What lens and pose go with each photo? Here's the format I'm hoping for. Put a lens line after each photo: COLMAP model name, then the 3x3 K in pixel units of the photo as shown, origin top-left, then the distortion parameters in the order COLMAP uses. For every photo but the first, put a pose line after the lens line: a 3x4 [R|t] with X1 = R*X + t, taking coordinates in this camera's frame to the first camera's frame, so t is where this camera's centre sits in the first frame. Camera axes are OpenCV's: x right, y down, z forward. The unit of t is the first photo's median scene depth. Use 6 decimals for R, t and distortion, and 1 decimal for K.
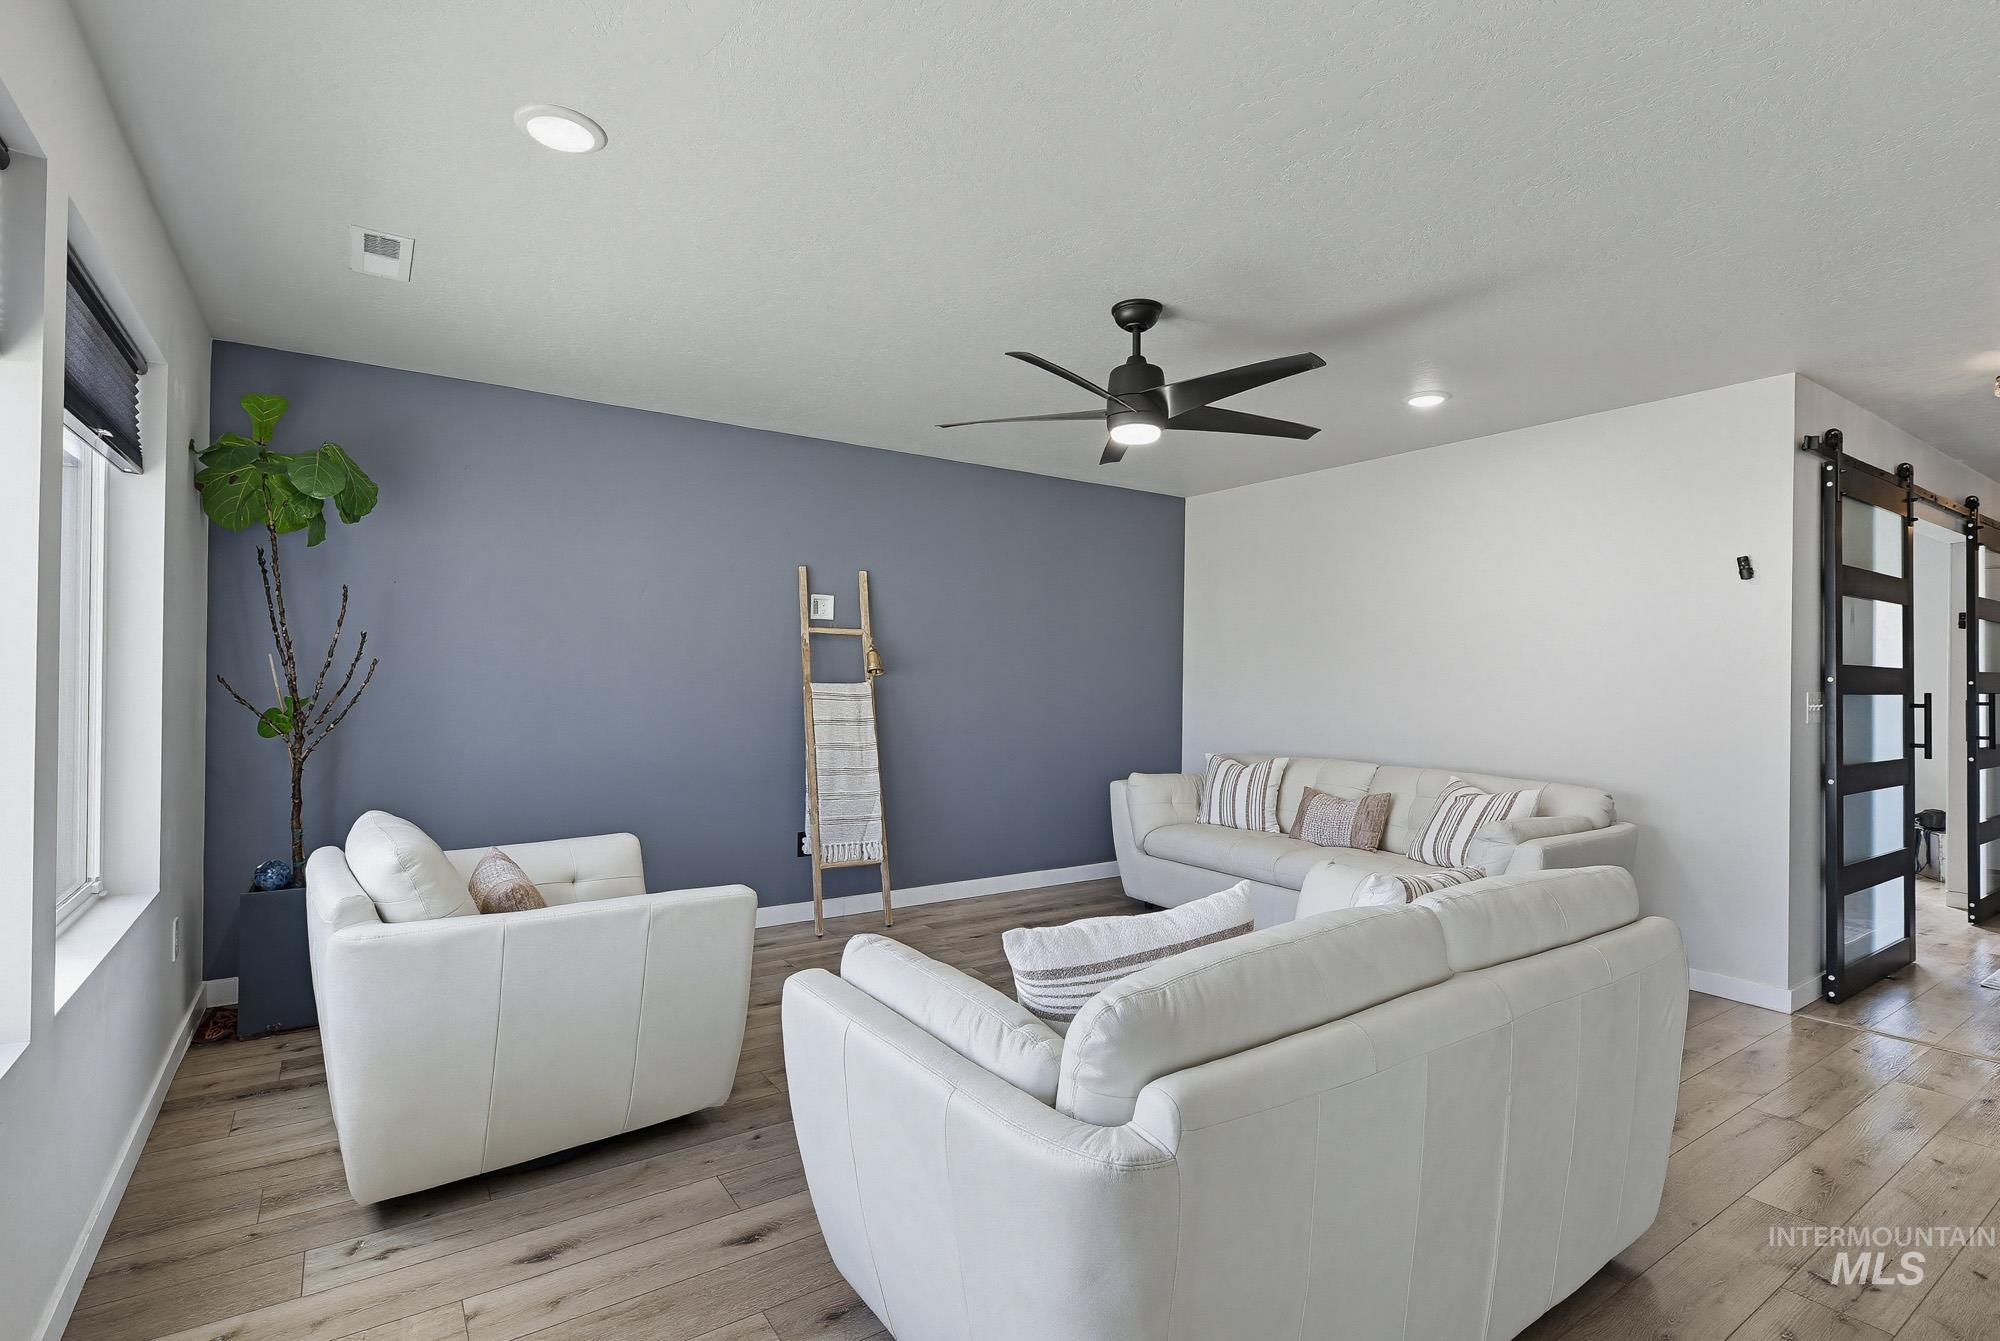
lens RADIAL K [[957.2, 0, 1000.0], [0, 957.2, 670.5], [0, 0, 1]] dist [-0.000505, -0.000051]
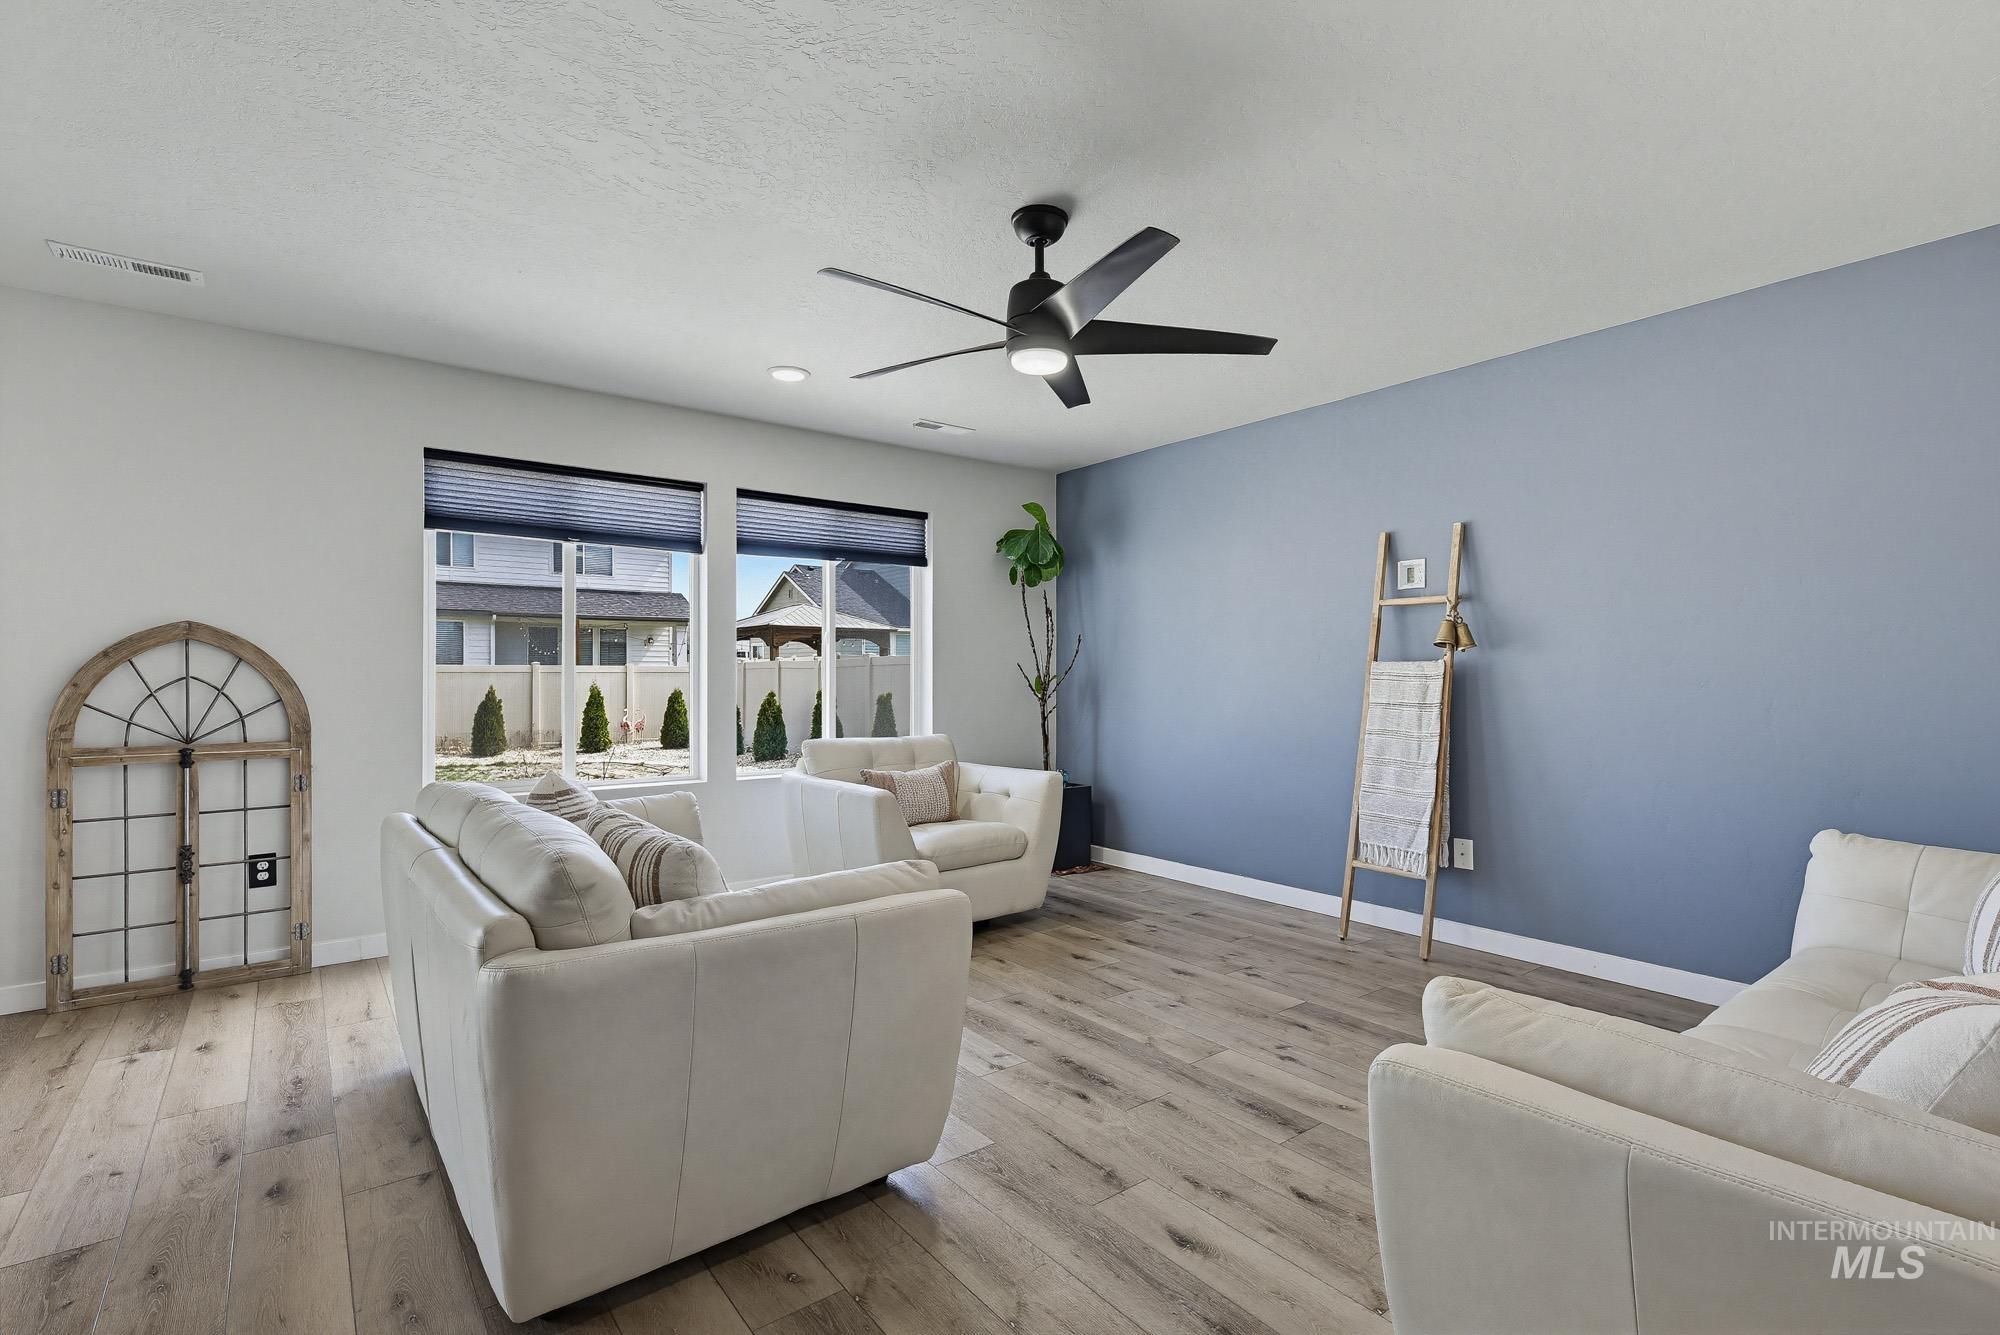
lens RADIAL K [[929.2, 0, 1000.0], [0, 929.2, 667.5], [0, 0, 1]] dist [0.000890, 0.000082]
pose [[0.049885, -0.015141, -0.998640, 0.658024], [0.010973, 0.999833, -0.014611, 0.027476], [0.998695, -0.010229, 0.050043, 0.601993]]
